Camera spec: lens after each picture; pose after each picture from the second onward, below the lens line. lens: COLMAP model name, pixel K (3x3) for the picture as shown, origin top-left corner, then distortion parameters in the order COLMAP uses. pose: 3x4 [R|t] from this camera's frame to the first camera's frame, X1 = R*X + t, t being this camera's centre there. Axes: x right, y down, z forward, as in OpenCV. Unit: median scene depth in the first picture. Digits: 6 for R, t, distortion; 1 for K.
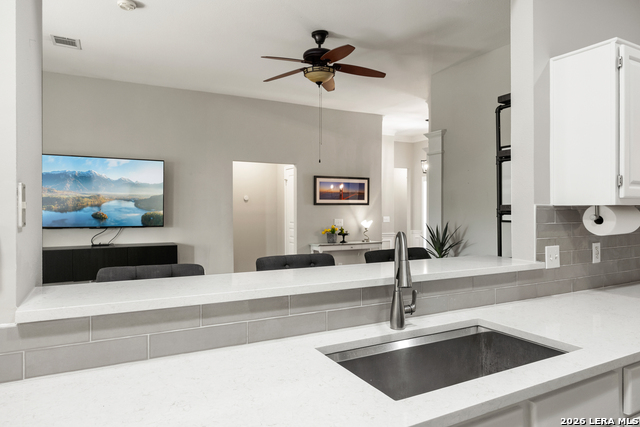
lens RADIAL K [[406.7, 0, 316.6], [0, 406.7, 210.1], [0, 0, 1]] dist [0.002250, -0.003949]
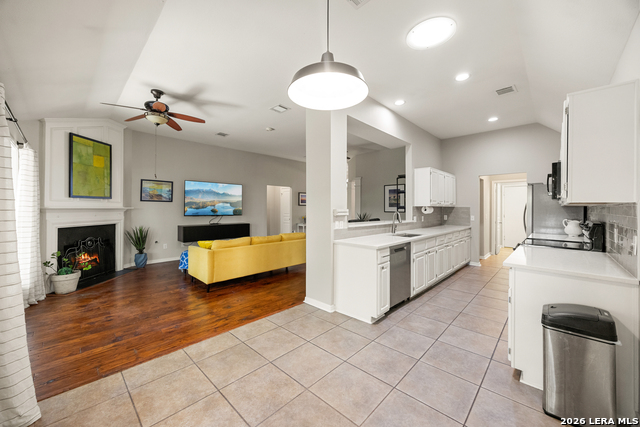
lens RADIAL K [[246.7, 0, 318.0], [0, 246.7, 207.5], [0, 0, 1]] dist [-0.004083, 0.000809]
pose [[0.949656, 0.002997, 0.313281, -0.449149], [-0.001216, 0.999982, -0.005881, 0.007405], [-0.313293, 0.005204, 0.949642, -0.412520]]
